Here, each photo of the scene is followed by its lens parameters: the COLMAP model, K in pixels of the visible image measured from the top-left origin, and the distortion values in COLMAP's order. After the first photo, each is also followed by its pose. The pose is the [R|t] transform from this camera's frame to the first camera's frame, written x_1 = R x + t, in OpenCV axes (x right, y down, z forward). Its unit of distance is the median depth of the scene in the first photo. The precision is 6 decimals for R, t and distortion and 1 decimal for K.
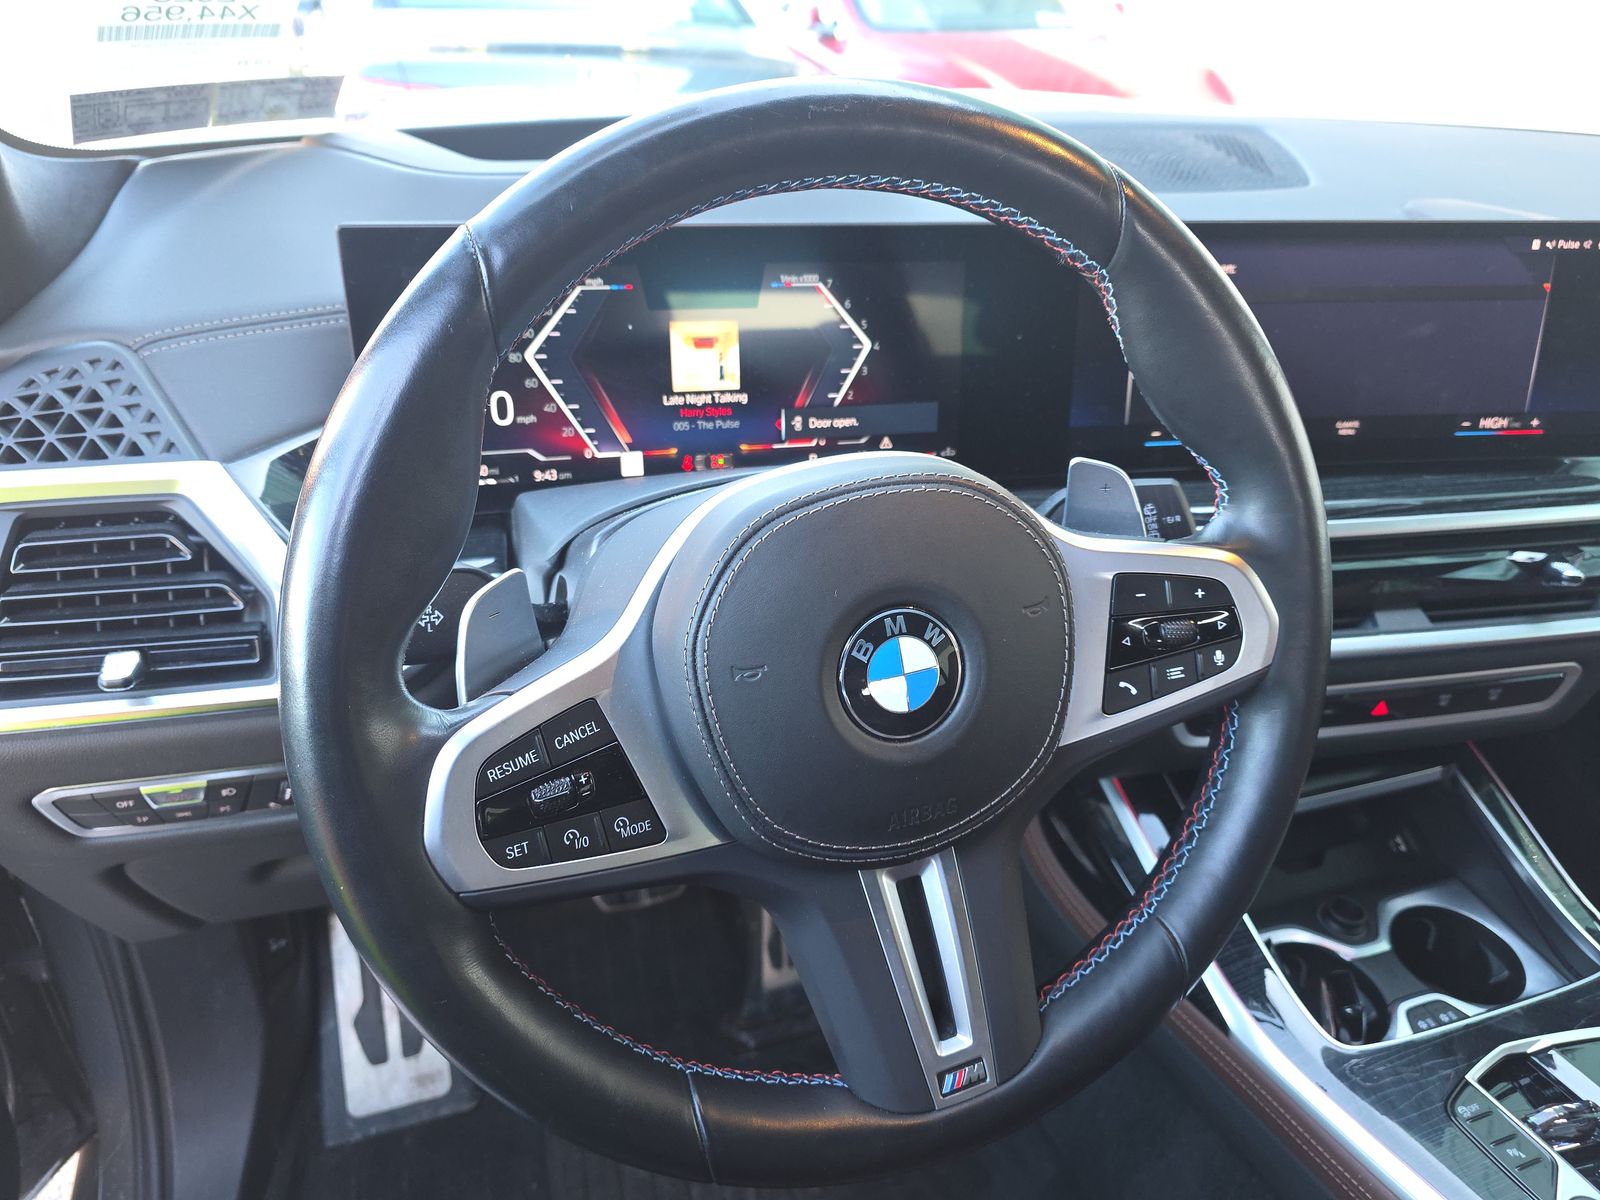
lens RADIAL K [[1091.0, 0, 814.9], [0, 1091.0, 566.0], [0, 0, 1]] dist [0.023300, -0.037604]
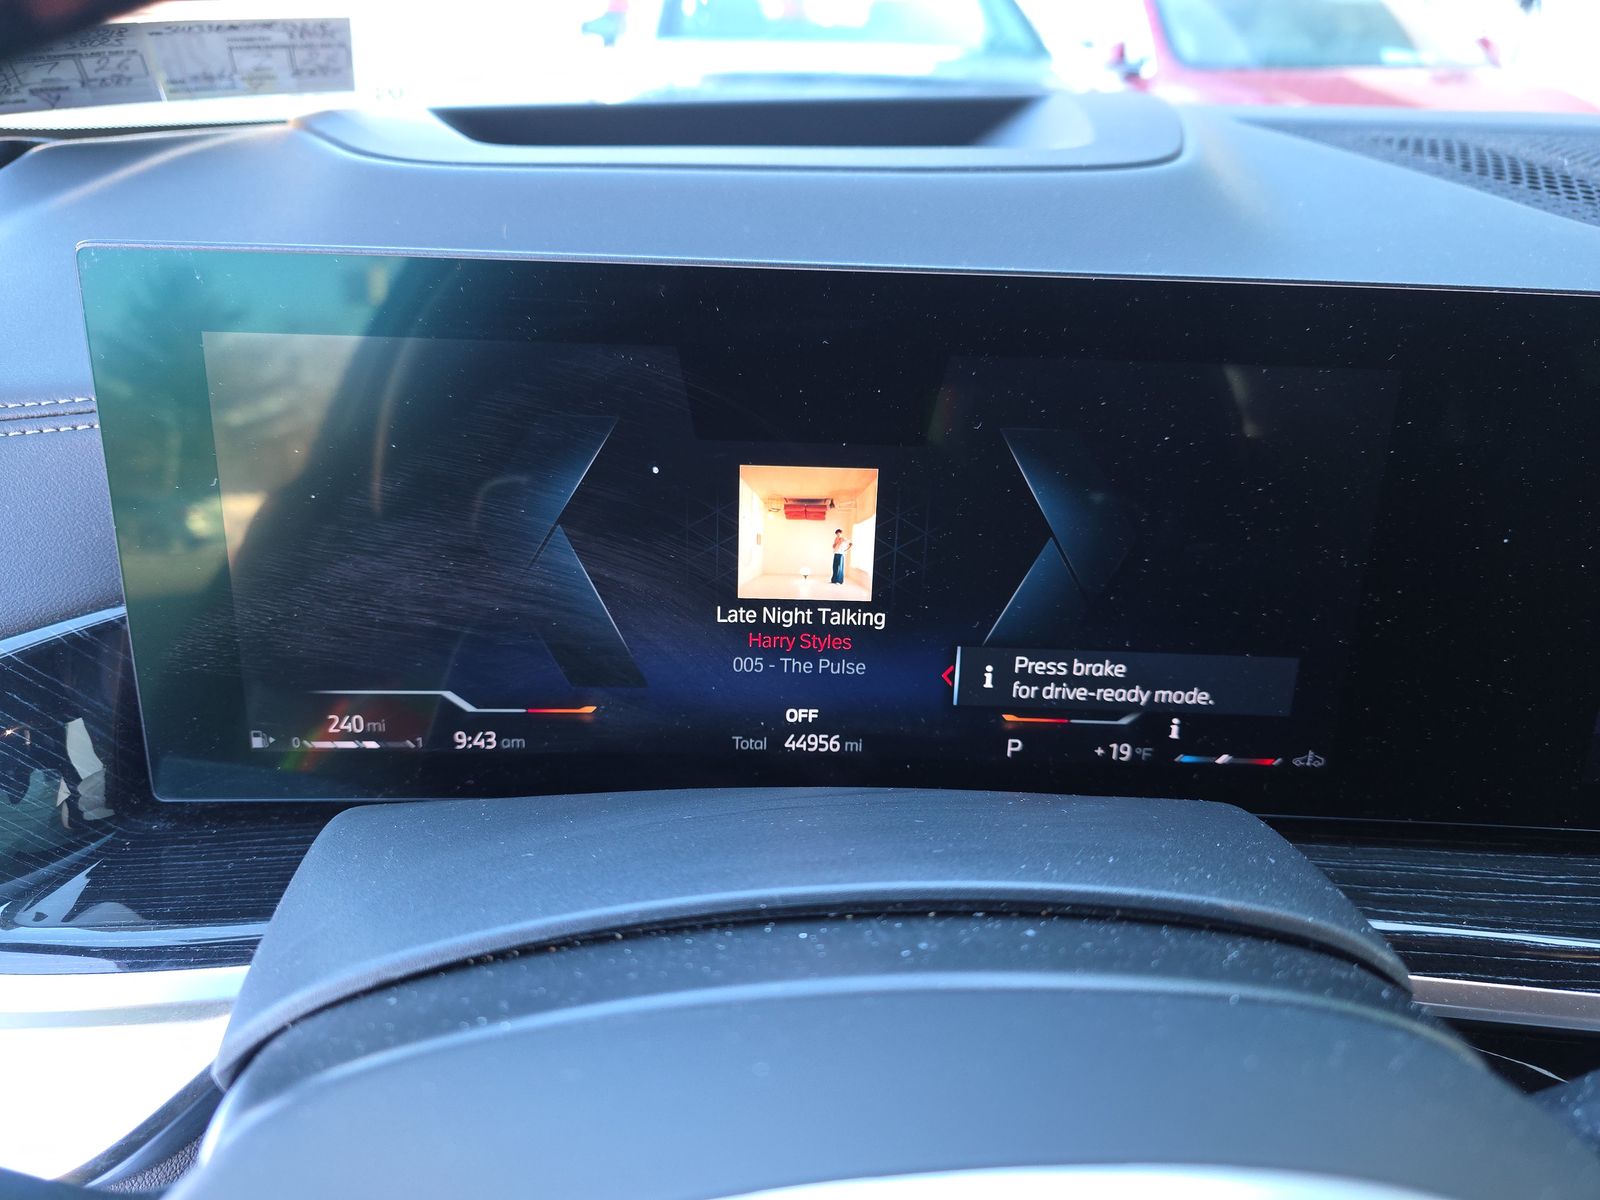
lens RADIAL K [[1091.0, 0, 808.3], [0, 1091.0, 598.1], [0, 0, 1]] dist [0.023300, -0.037604]
pose [[0.968662, 0.100643, -0.227080, 0.014136], [-0.104081, 0.994564, -0.003187, -0.160141], [0.225525, 0.026722, 0.973871, 0.521961]]
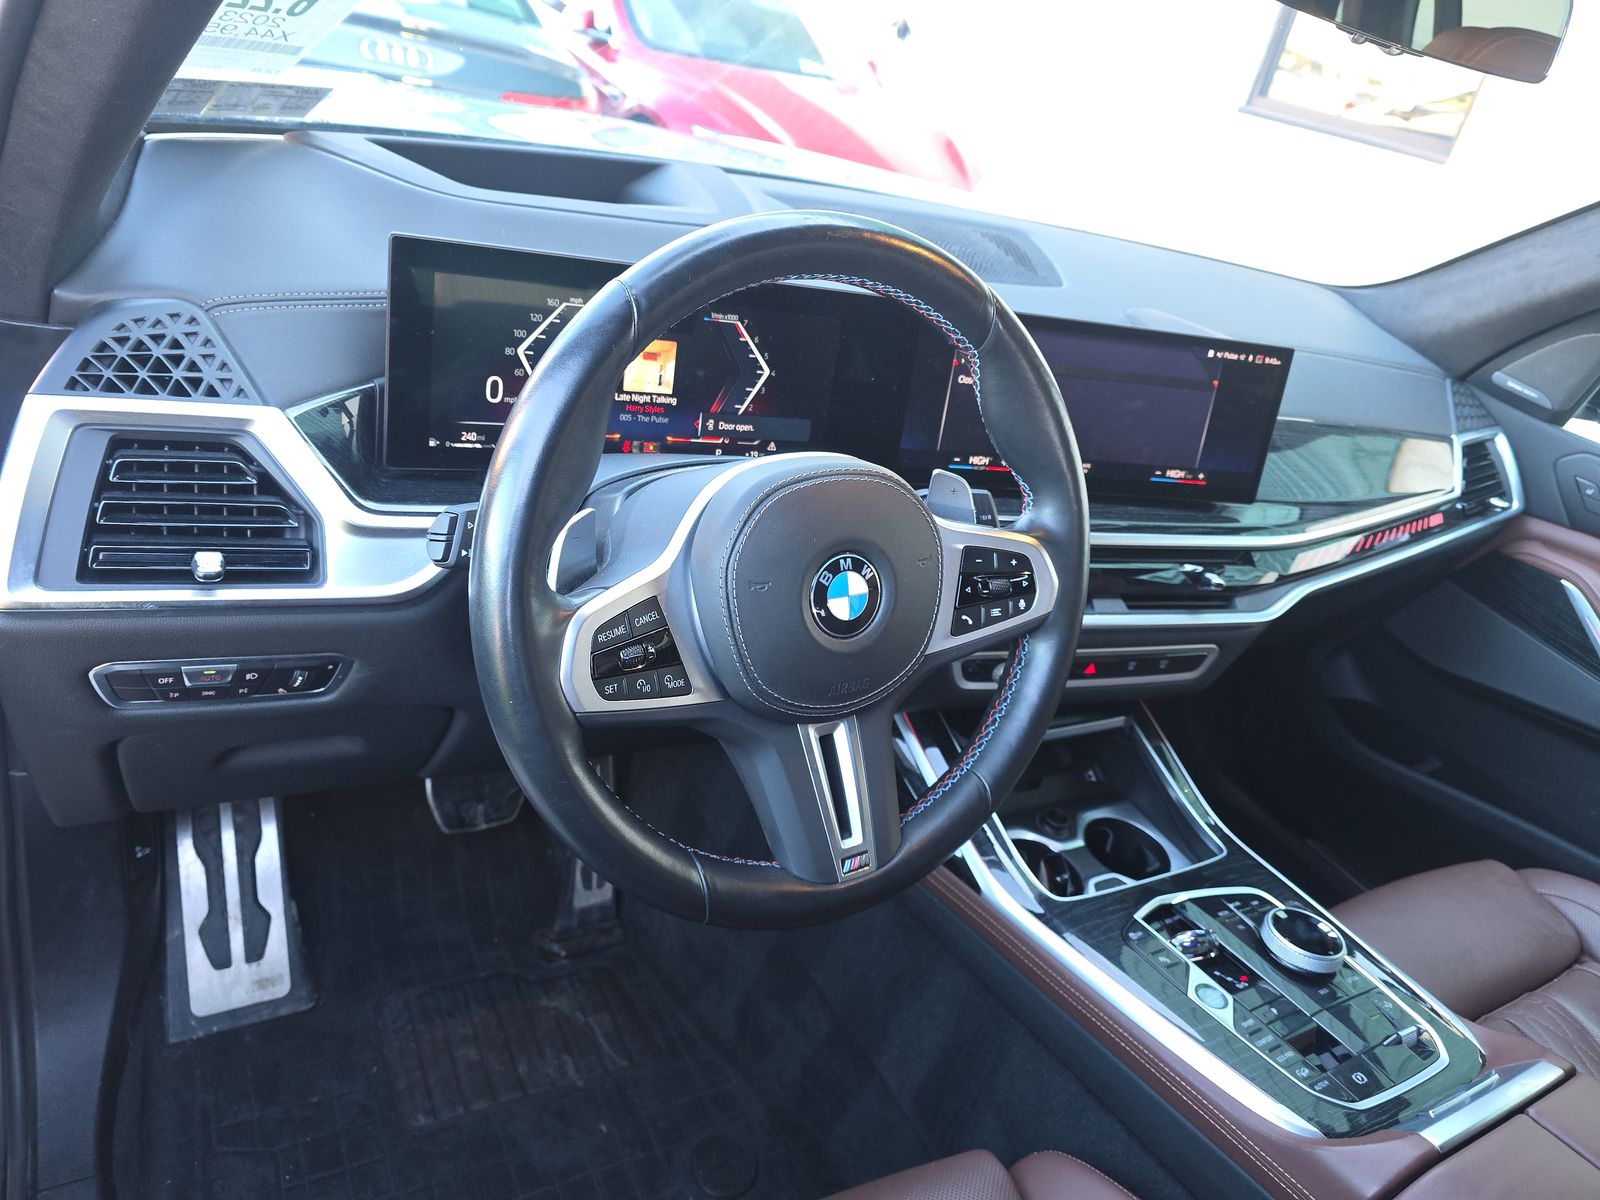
lens RADIAL K [[1091.0, 0, 789.8], [0, 1091.0, 565.0], [0, 0, 1]] dist [0.023300, -0.037604]
pose [[0.967992, 0.072729, 0.240212, -0.232736], [-0.070956, 0.997351, -0.016031, 0.053458], [-0.240742, -0.001527, 0.970588, -0.305831]]
